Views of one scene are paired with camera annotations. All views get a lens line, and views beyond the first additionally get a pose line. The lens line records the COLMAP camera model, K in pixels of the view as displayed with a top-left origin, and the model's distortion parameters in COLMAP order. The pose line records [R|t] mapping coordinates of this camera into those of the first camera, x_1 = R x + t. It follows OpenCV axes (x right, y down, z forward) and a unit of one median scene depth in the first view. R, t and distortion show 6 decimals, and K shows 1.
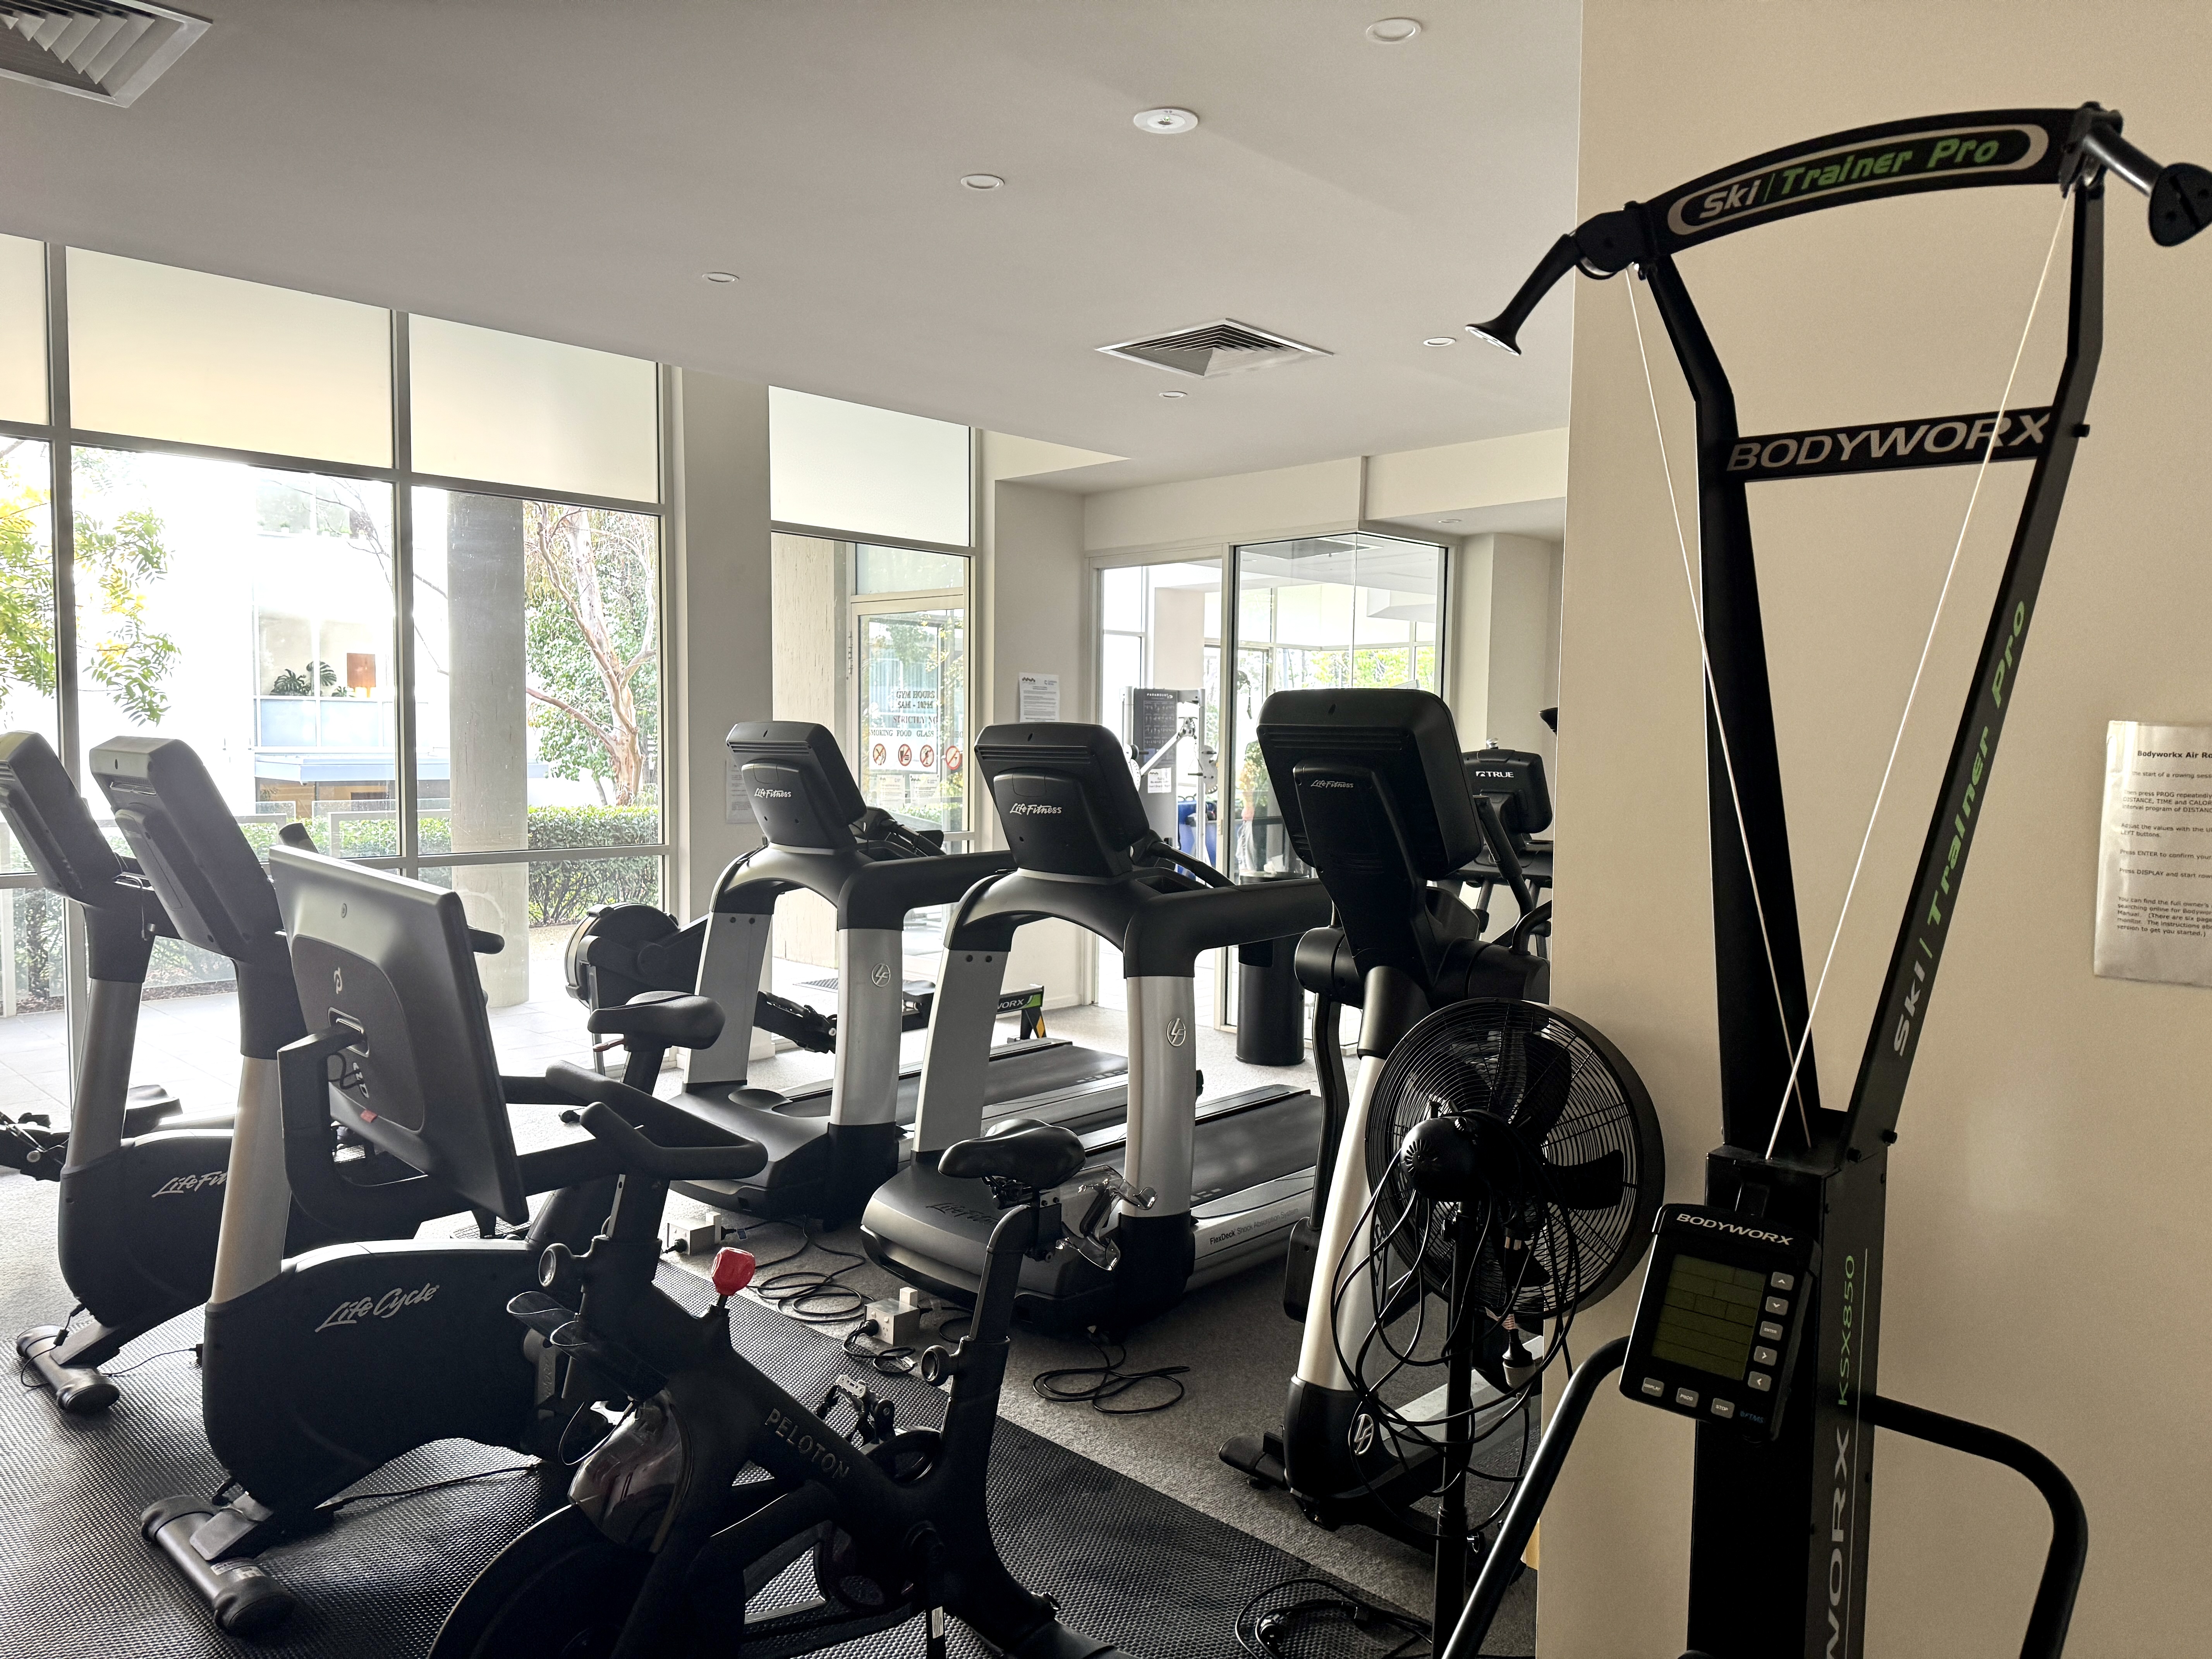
lens RADIAL K [[1538.3, 0, 1110.2], [0, 1538.3, 833.4], [0, 0, 1]] dist [0.001939, -0.002461]
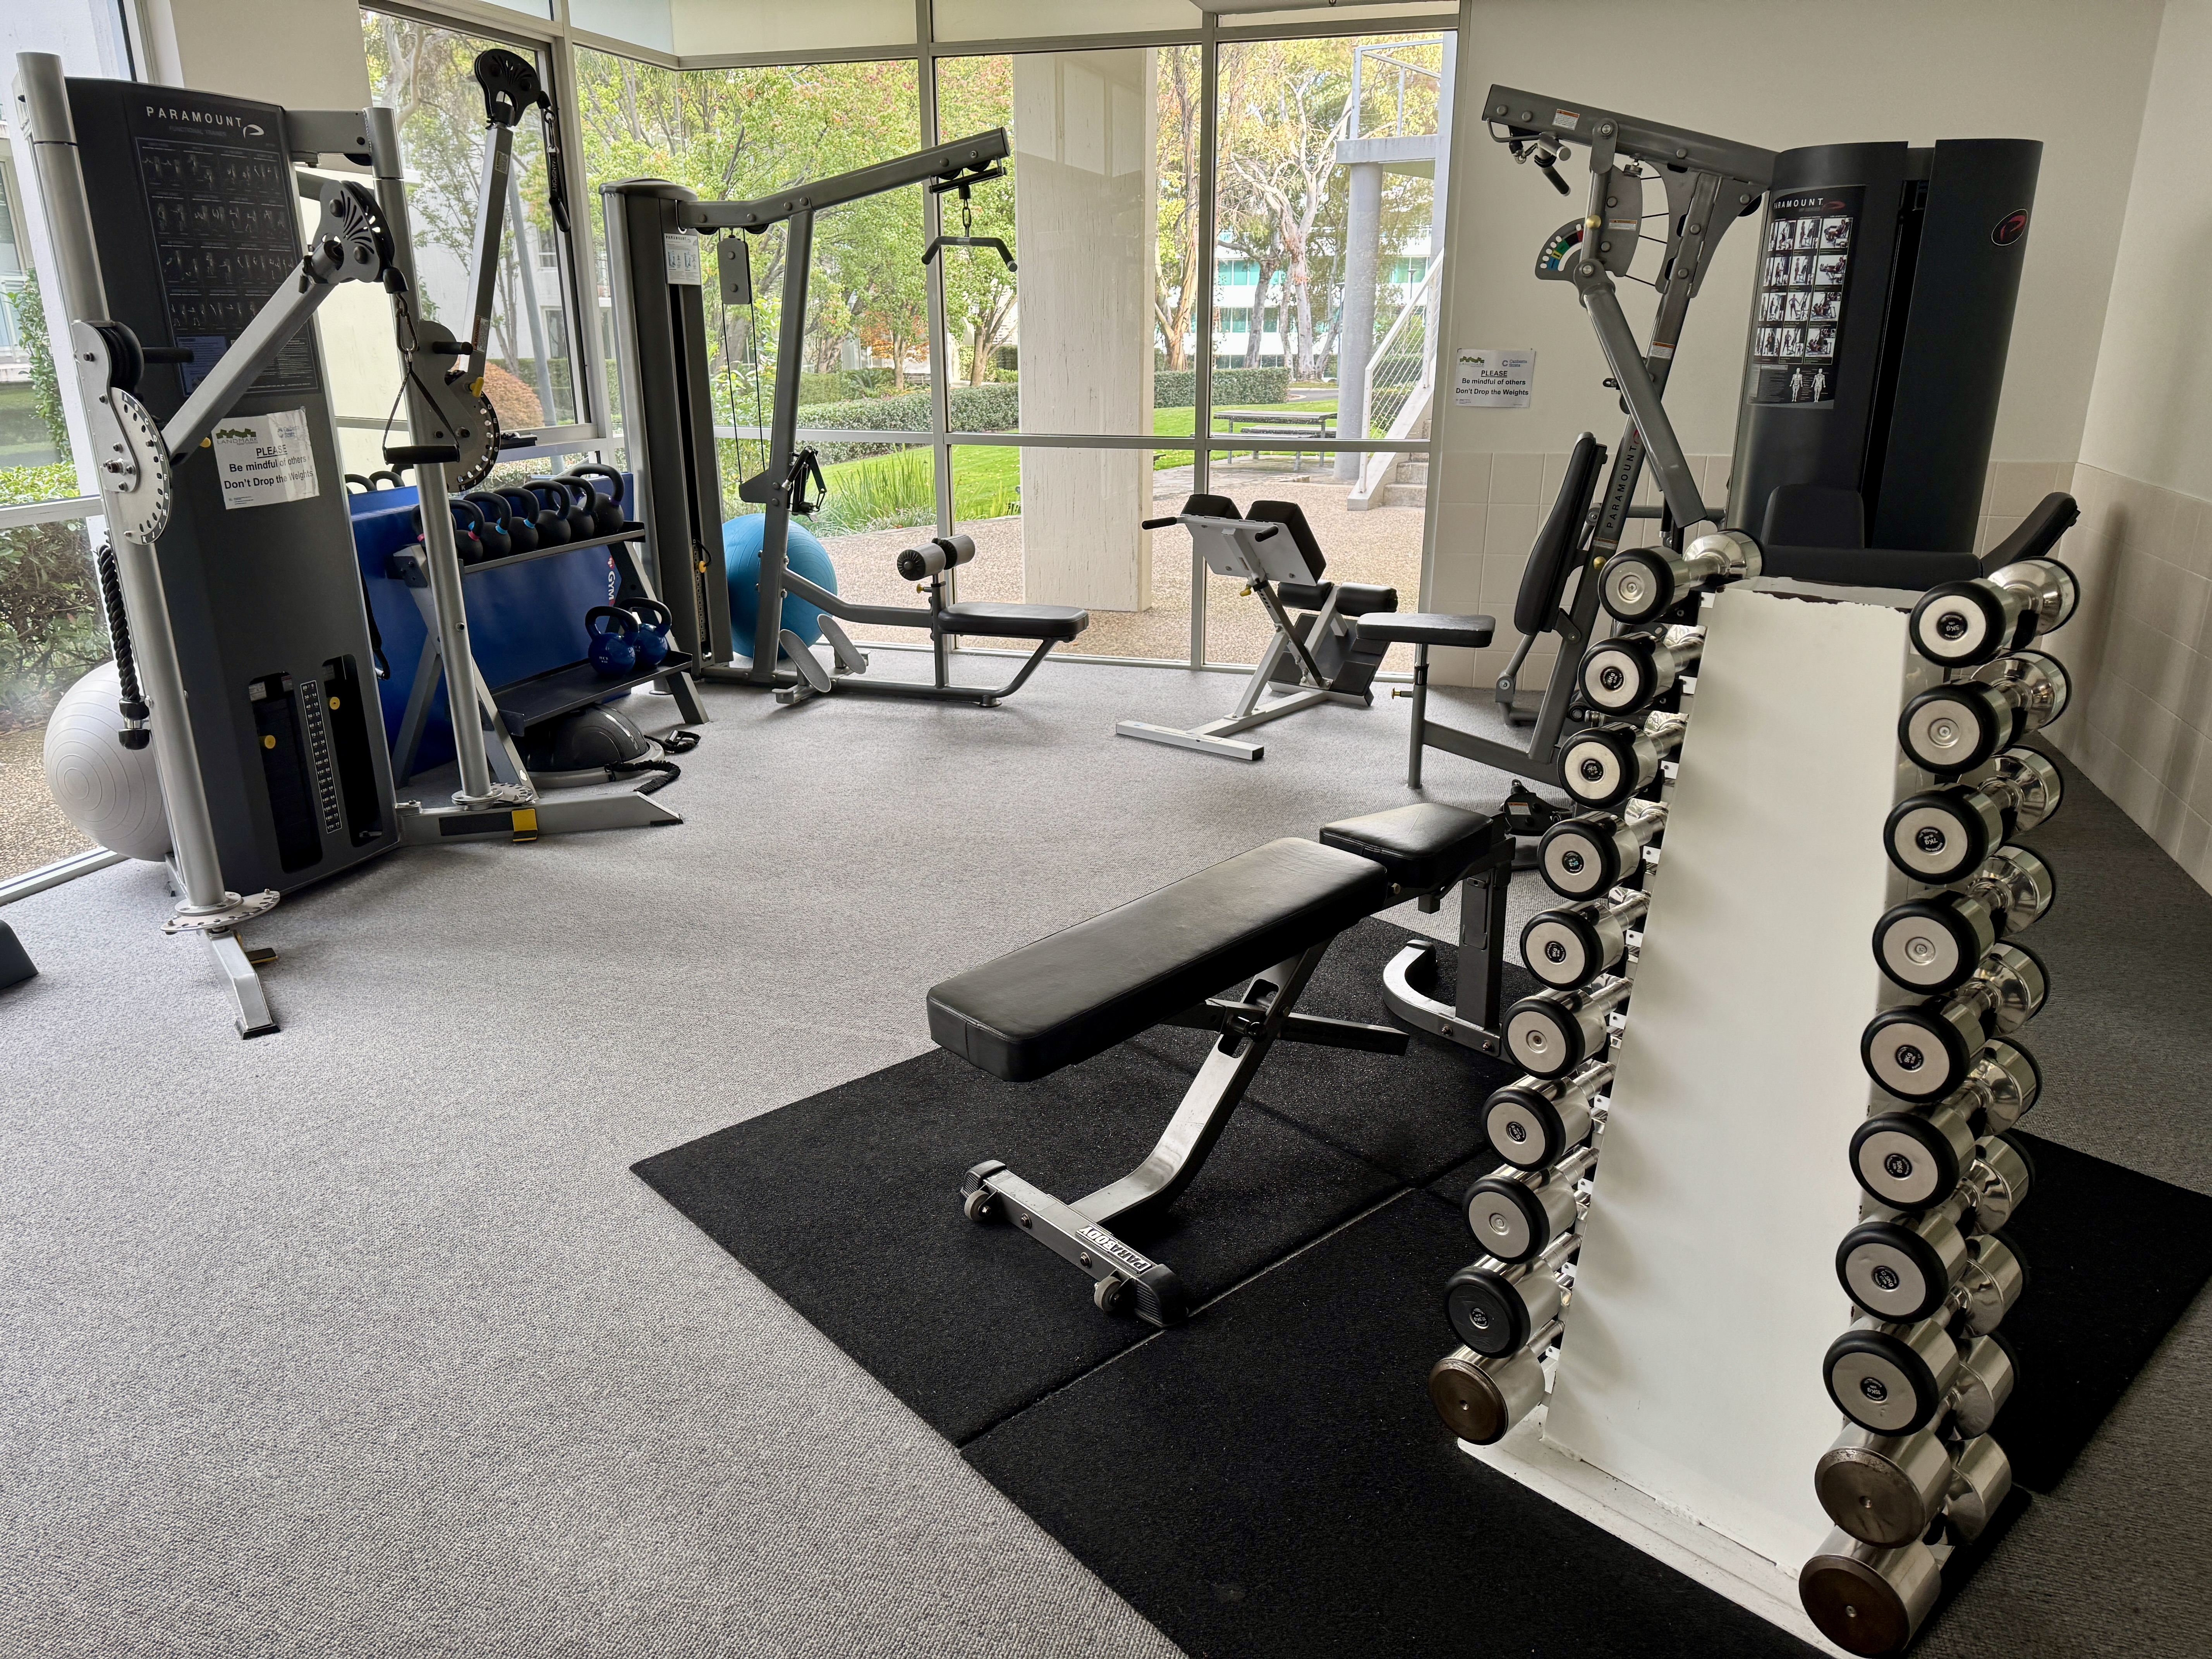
lens RADIAL K [[1538.3, 0, 1104.1], [0, 1538.3, 828.8], [0, 0, 1]] dist [0.001939, -0.002461]
pose [[0.881248, -0.162498, 0.443842, 0.031198], [0.042586, 0.962522, 0.267841, -0.037971], [-0.470731, -0.217133, 0.855140, 0.685000]]
